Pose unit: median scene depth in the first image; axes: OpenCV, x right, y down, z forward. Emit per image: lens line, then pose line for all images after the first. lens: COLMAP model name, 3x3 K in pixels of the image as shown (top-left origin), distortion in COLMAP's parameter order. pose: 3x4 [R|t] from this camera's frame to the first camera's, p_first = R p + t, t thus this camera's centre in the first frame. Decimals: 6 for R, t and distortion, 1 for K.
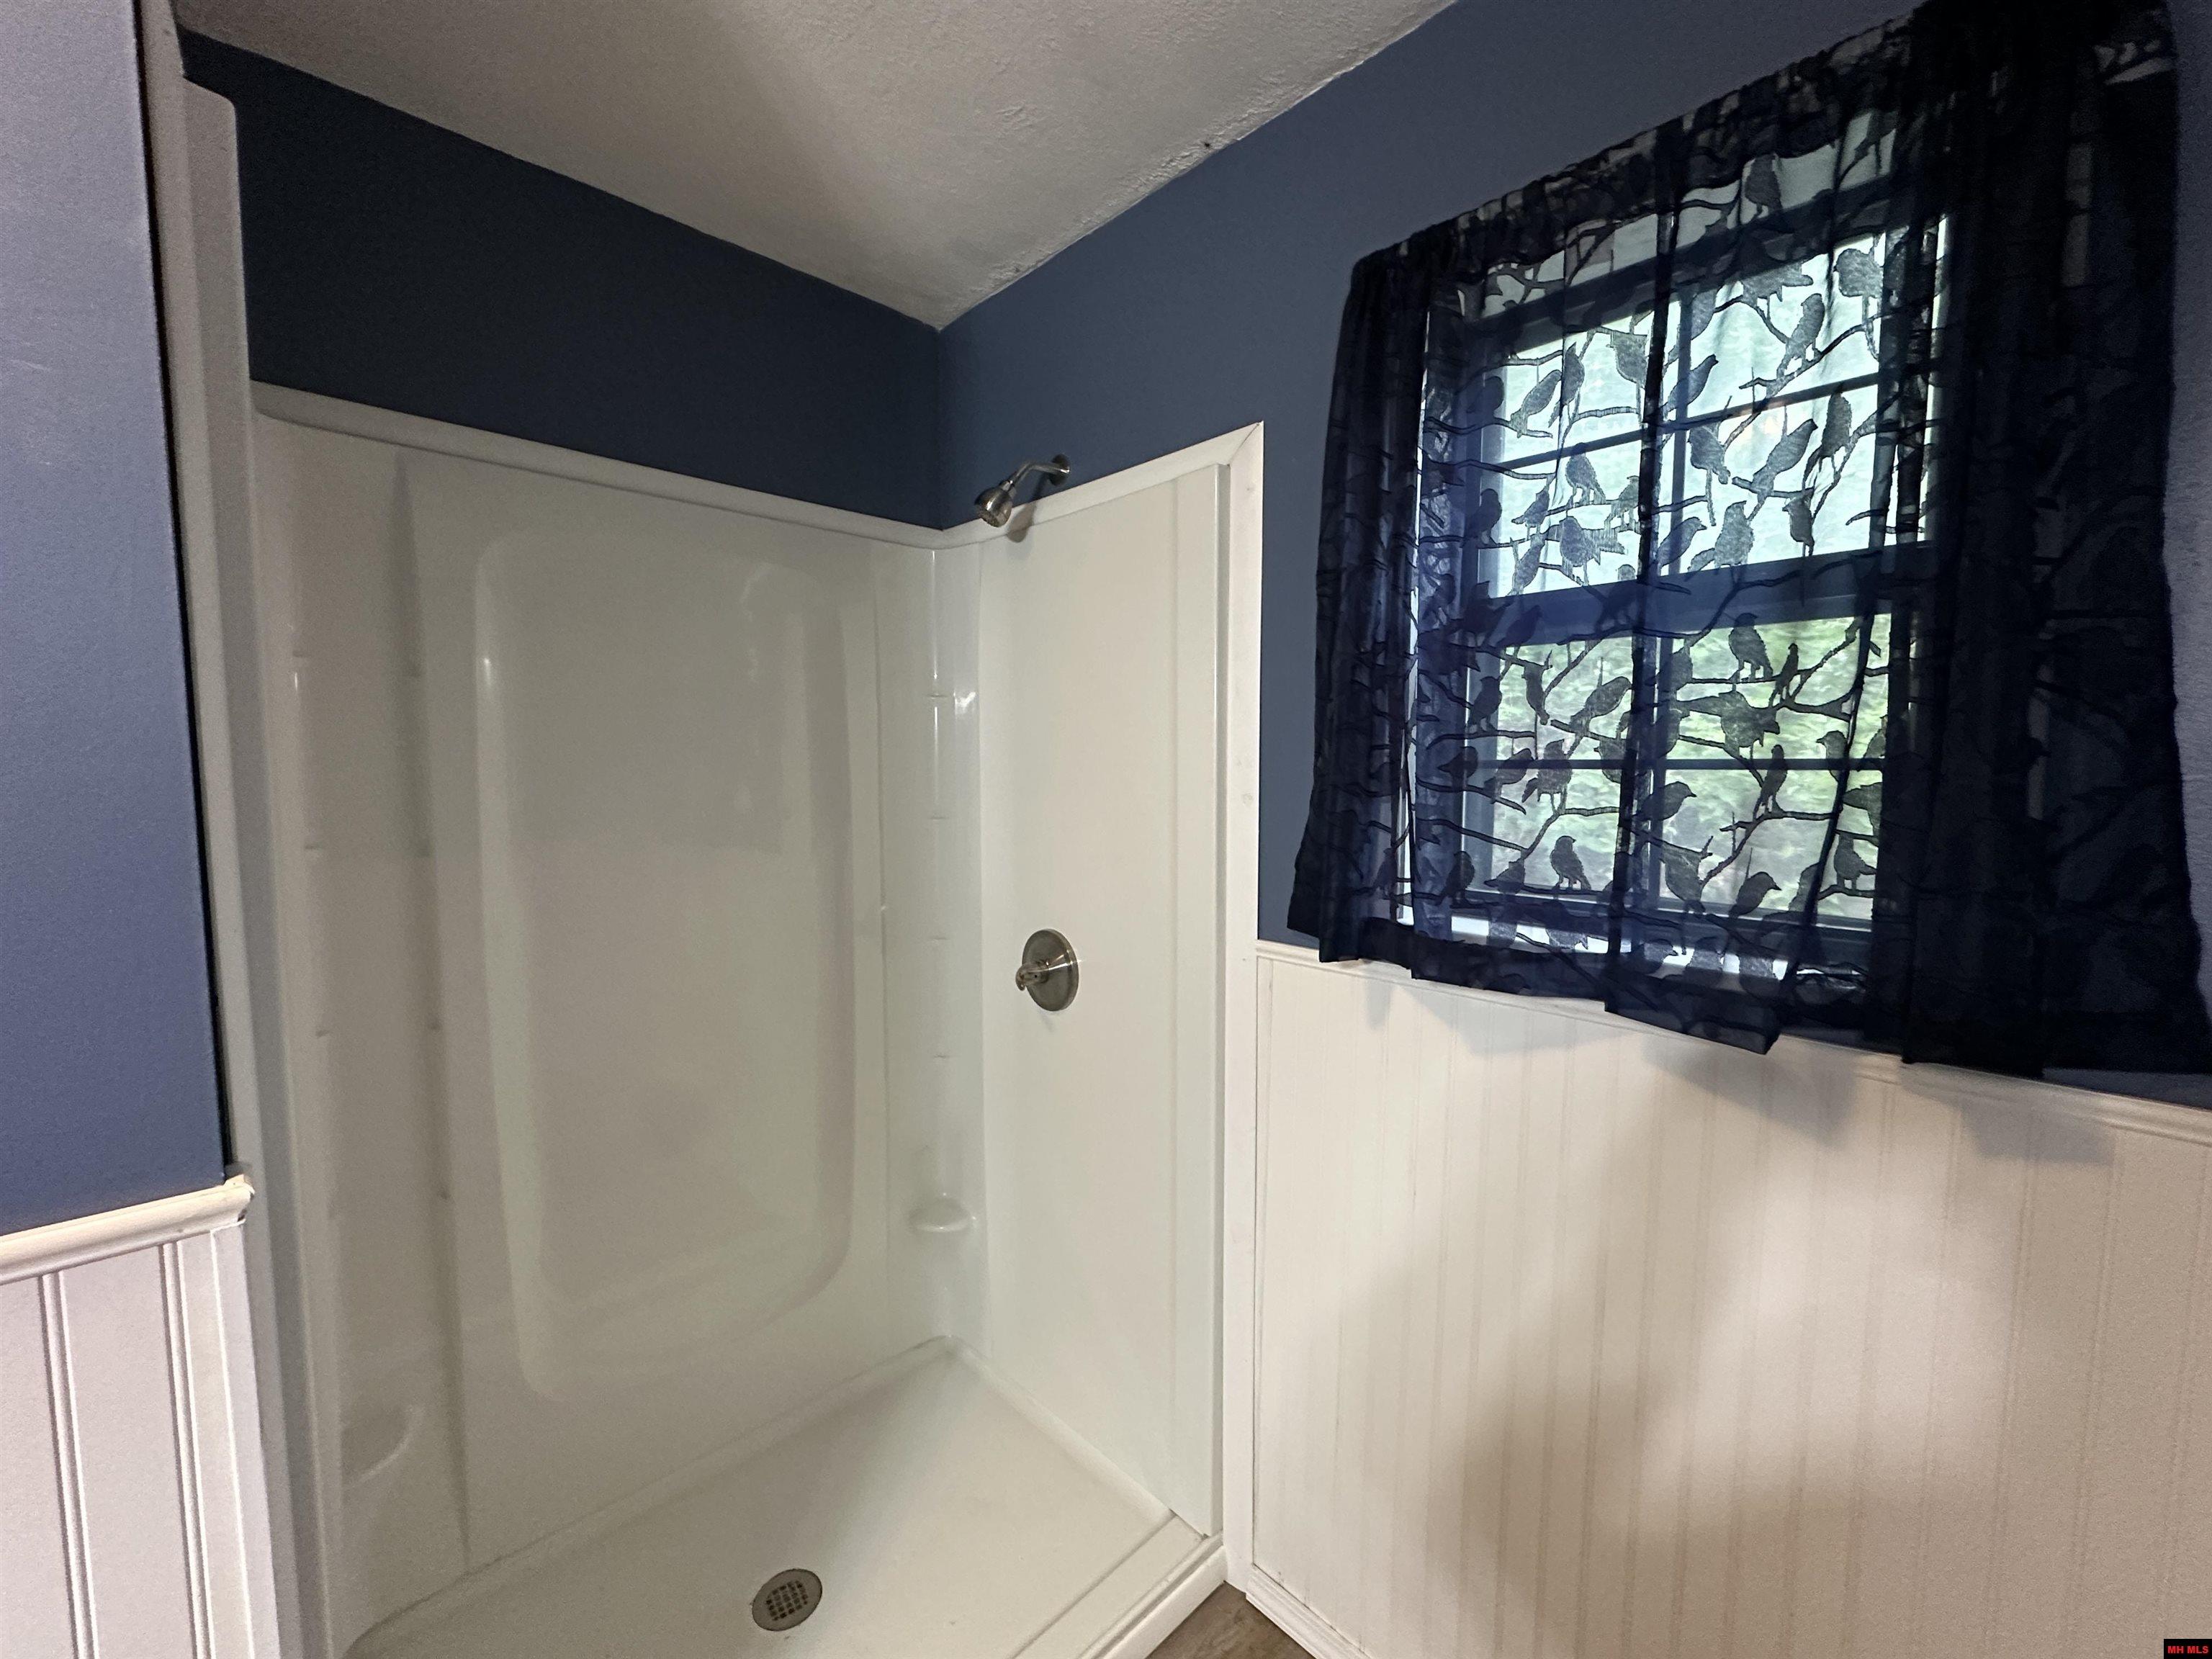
lens RADIAL K [[879.9, 0, 1107.4], [0, 879.9, 834.5], [0, 0, 1]] dist [-0.002757, 0.001020]
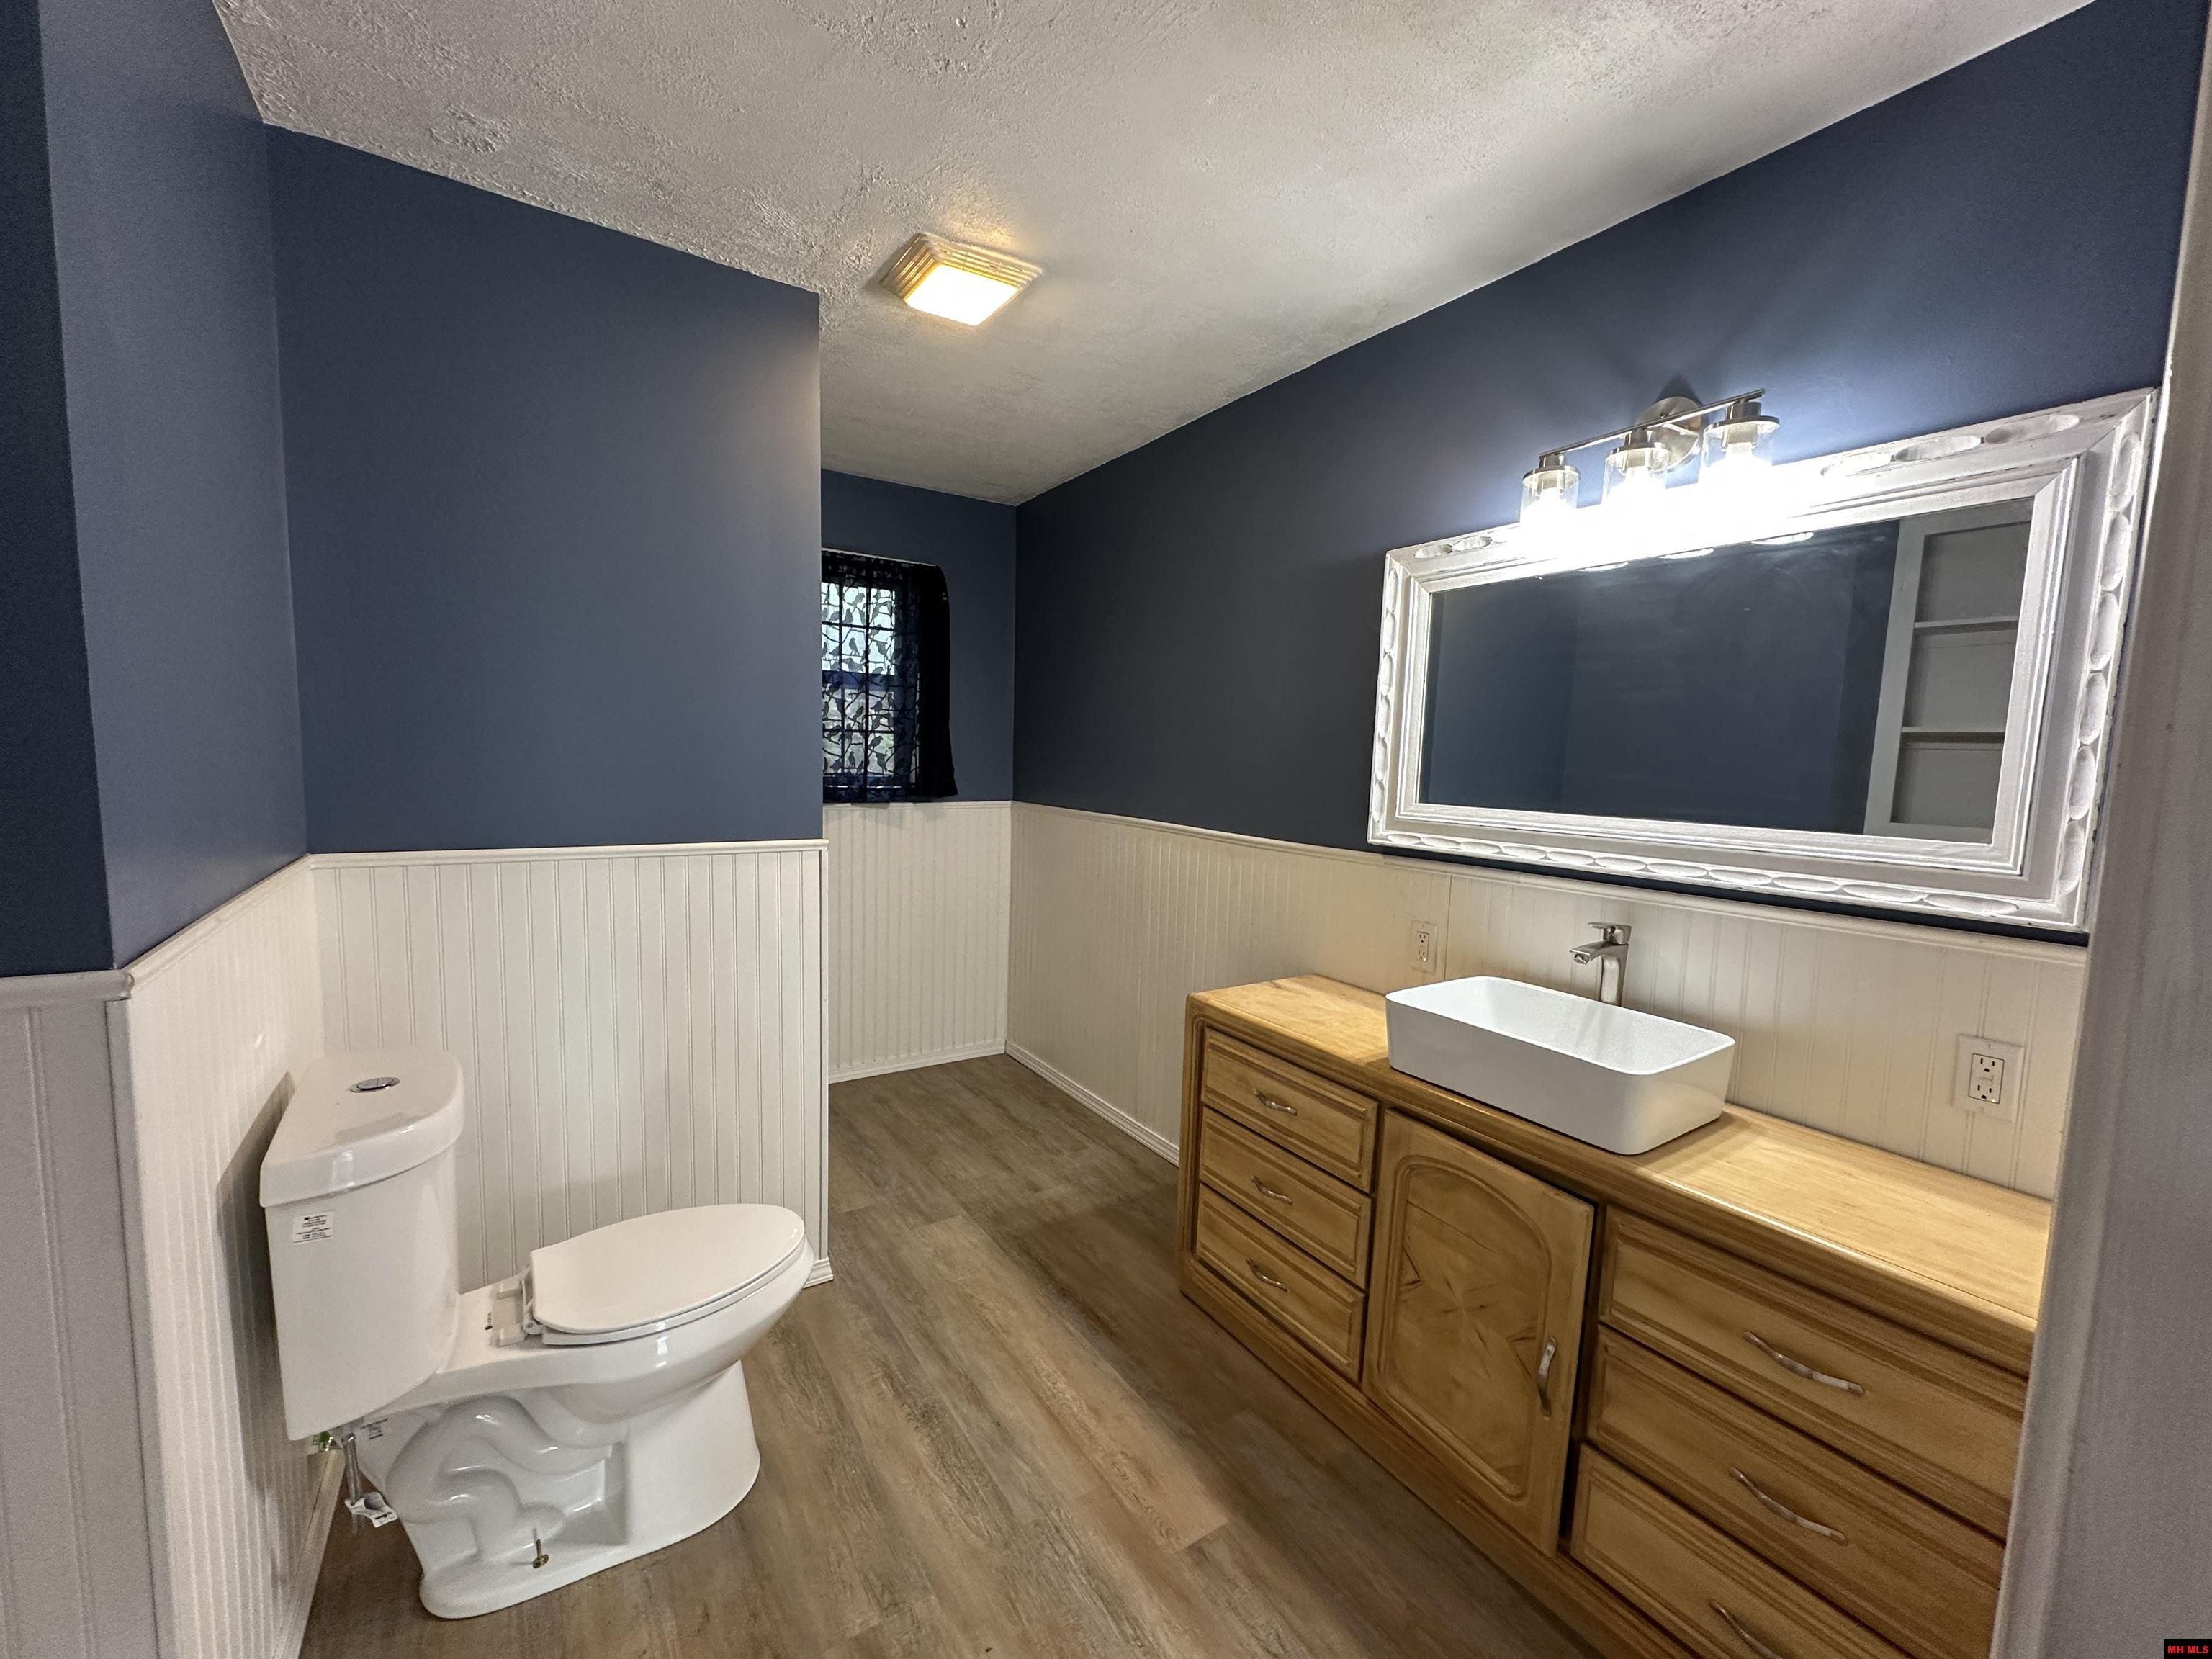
lens RADIAL K [[879.9, 0, 1104.6], [0, 879.9, 830.4], [0, 0, 1]] dist [-0.002757, 0.001020]
pose [[0.170516, -0.097011, 0.980568, -2.674866], [0.040862, 0.994982, 0.091331, 0.034423], [-0.984507, 0.024495, 0.173624, -0.538681]]
